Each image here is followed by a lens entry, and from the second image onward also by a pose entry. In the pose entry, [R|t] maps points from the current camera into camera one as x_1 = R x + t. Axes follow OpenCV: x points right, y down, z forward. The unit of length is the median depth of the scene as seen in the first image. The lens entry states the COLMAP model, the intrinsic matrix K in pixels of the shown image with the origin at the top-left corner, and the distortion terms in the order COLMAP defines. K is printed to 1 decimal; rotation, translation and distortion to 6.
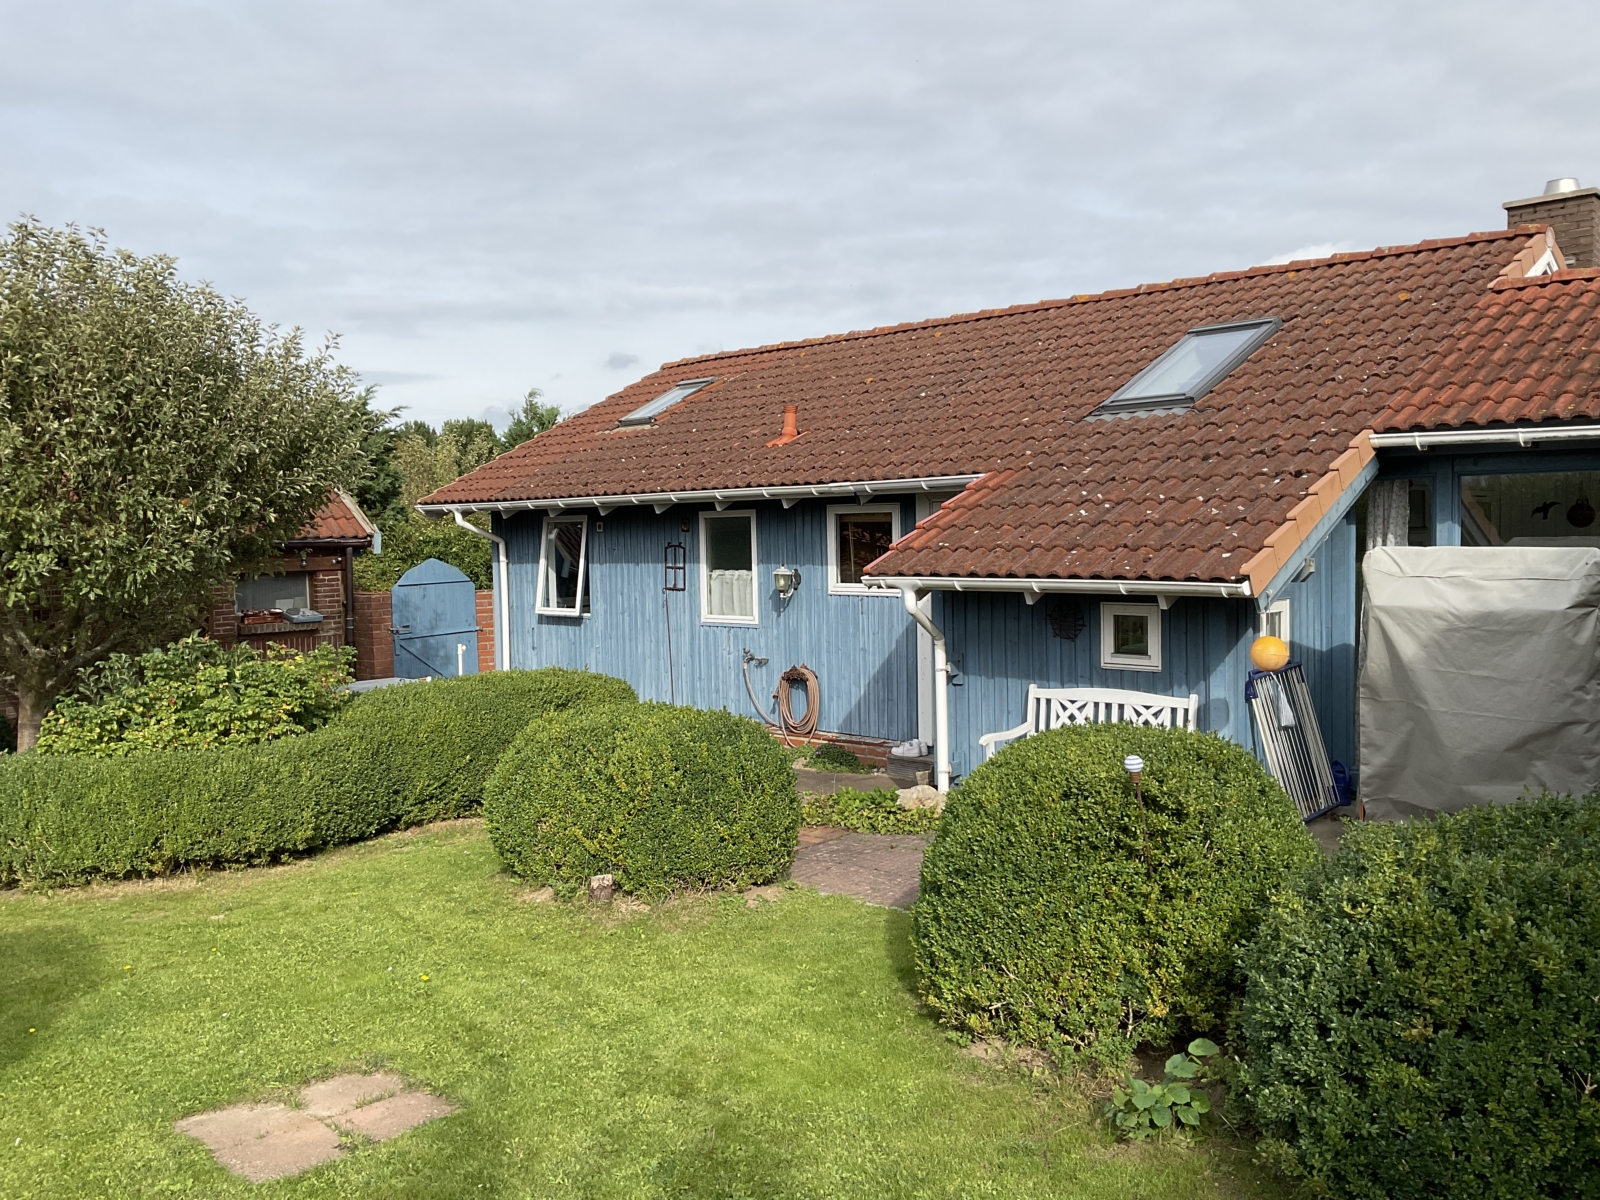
lens RADIAL K [[1320.8, 0, 795.4], [0, 1320.8, 600.0], [0, 0, 1]] dist [0.058811, -0.096658]
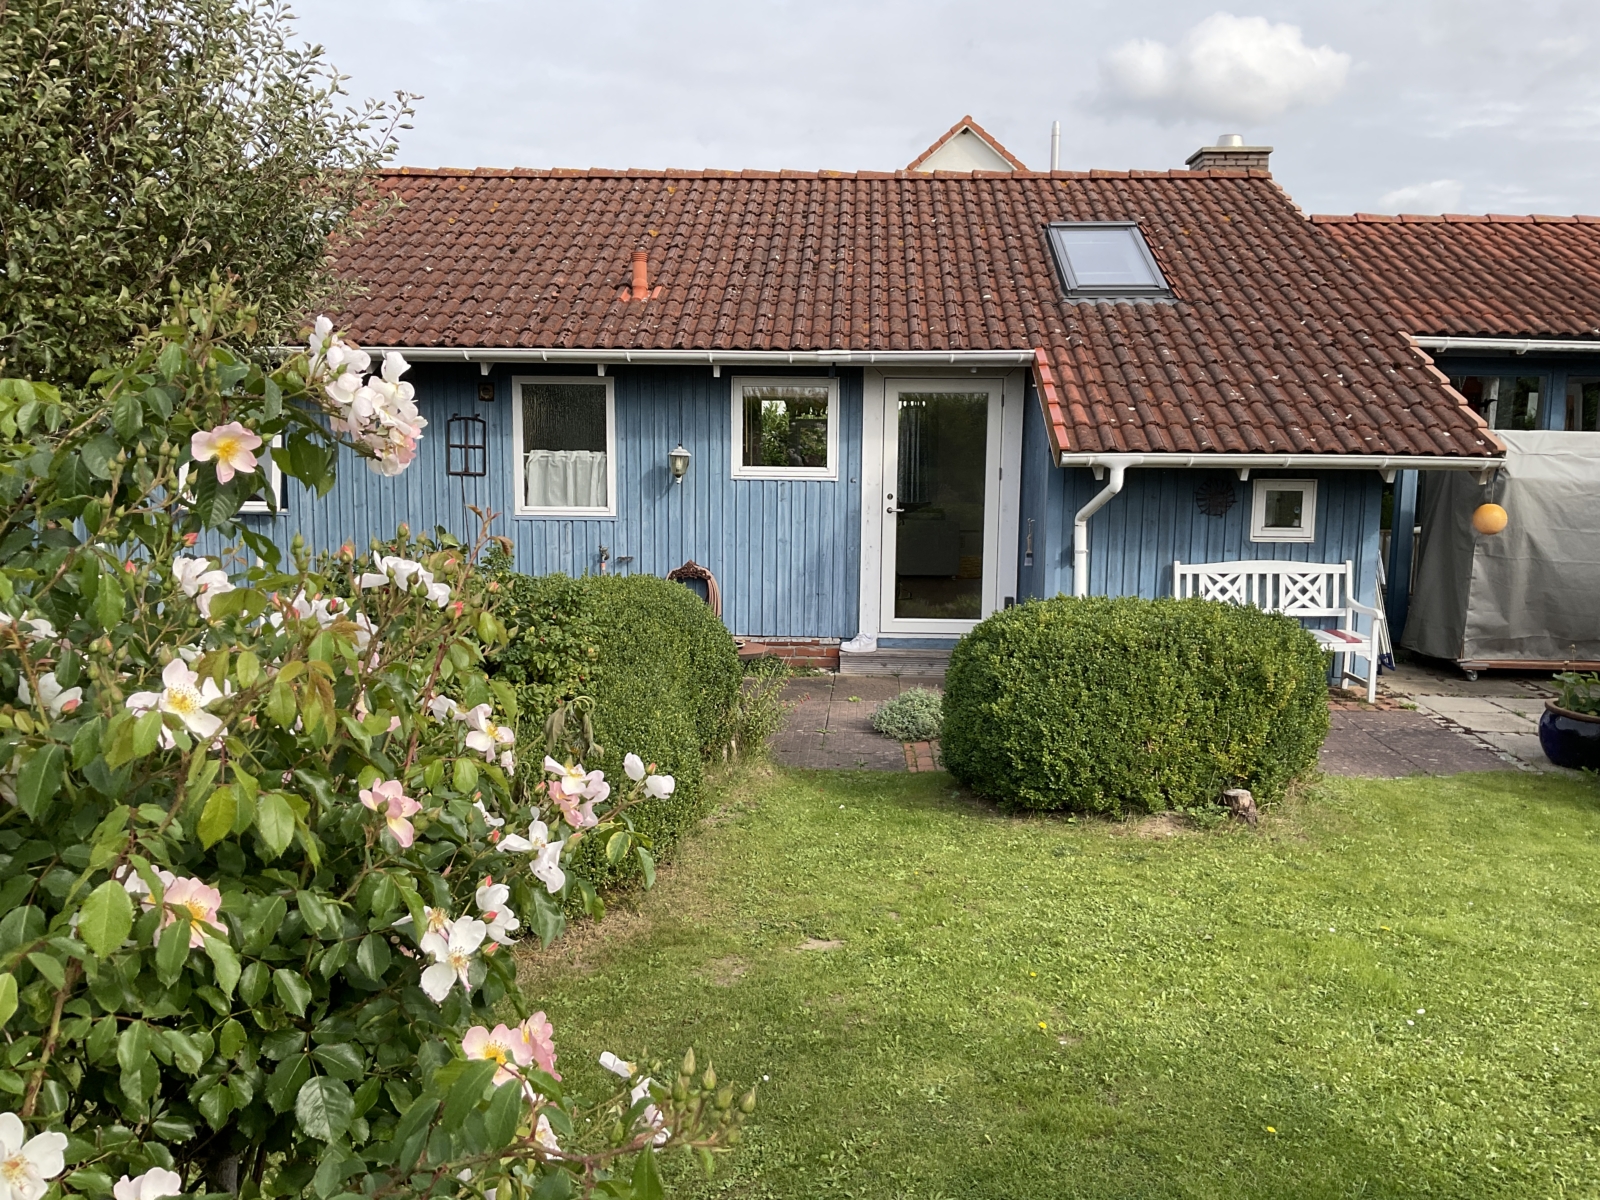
lens RADIAL K [[1320.8, 0, 797.1], [0, 1320.8, 599.9], [0, 0, 1]] dist [0.058811, -0.096658]
pose [[0.751713, -0.059147, 0.656833, -0.716223], [0.011163, 0.996969, 0.077000, 0.011840], [-0.659396, -0.050550, 0.750095, 0.427943]]
